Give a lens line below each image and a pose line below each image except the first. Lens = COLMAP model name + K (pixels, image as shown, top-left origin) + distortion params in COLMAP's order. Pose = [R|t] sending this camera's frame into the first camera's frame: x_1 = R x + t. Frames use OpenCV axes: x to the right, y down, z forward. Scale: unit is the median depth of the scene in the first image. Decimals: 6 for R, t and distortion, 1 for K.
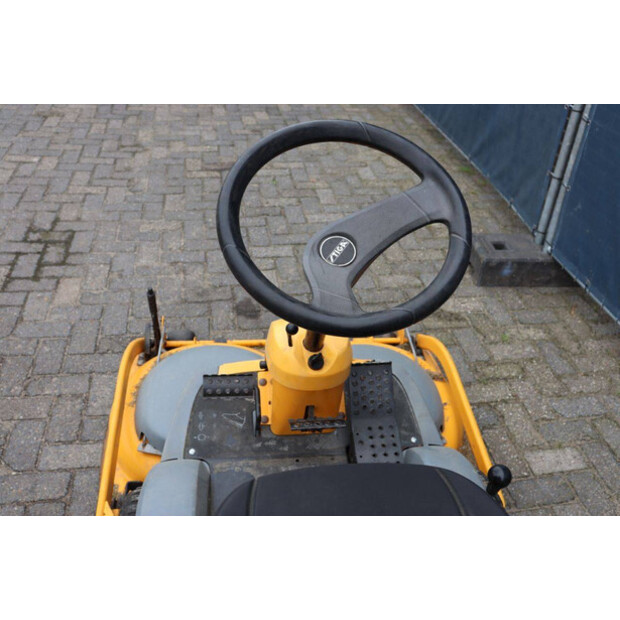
lens RADIAL K [[587.6, 0, 310.0], [0, 587.6, 310.0], [0, 0, 1]] dist [-0.096440, 0.009922]
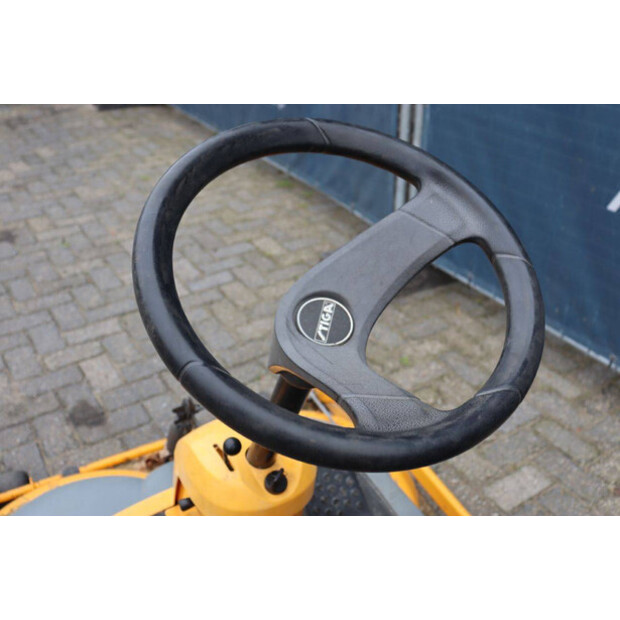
lens RADIAL K [[647.5, 0, 308.5], [0, 647.5, 319.2], [0, 0, 1]] dist [-0.017527, -0.000014]
pose [[0.921515, -0.246337, 0.300213, -0.062650], [0.262108, 0.964954, -0.012766, -0.034835], [-0.286547, 0.090453, 0.953787, 0.120642]]
